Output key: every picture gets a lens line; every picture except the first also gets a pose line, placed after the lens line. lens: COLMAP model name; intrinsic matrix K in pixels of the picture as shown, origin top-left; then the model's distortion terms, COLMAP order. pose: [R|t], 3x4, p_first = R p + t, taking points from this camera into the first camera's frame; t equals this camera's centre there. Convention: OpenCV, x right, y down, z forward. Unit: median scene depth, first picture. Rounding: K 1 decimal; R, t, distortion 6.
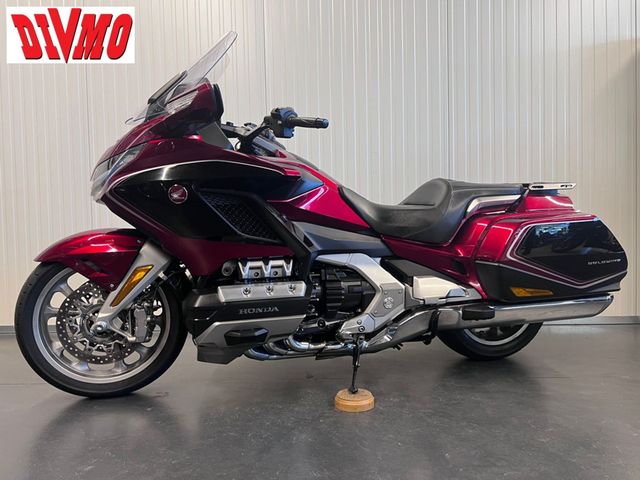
lens RADIAL K [[481.8, 0, 317.8], [0, 481.8, 233.1], [0, 0, 1]] dist [0.066933, -0.072278]
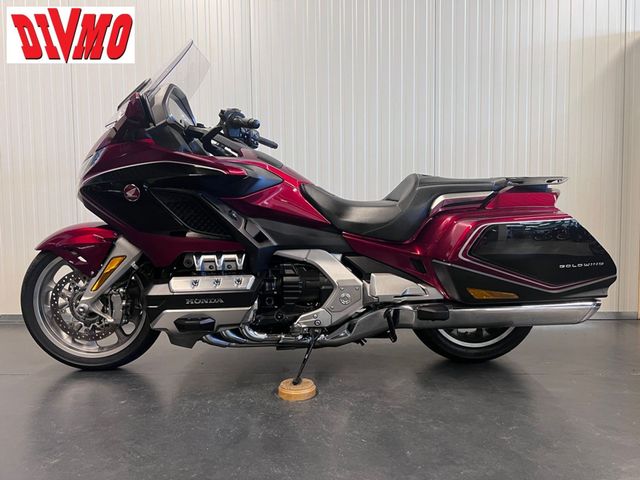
lens RADIAL K [[481.8, 0, 322.5], [0, 481.8, 239.3], [0, 0, 1]] dist [0.066933, -0.072278]
pose [[0.978329, 0.020379, -0.206053, 0.318028], [-0.012789, 0.999192, 0.038099, -0.018783], [0.206663, -0.034638, 0.977799, 0.006144]]
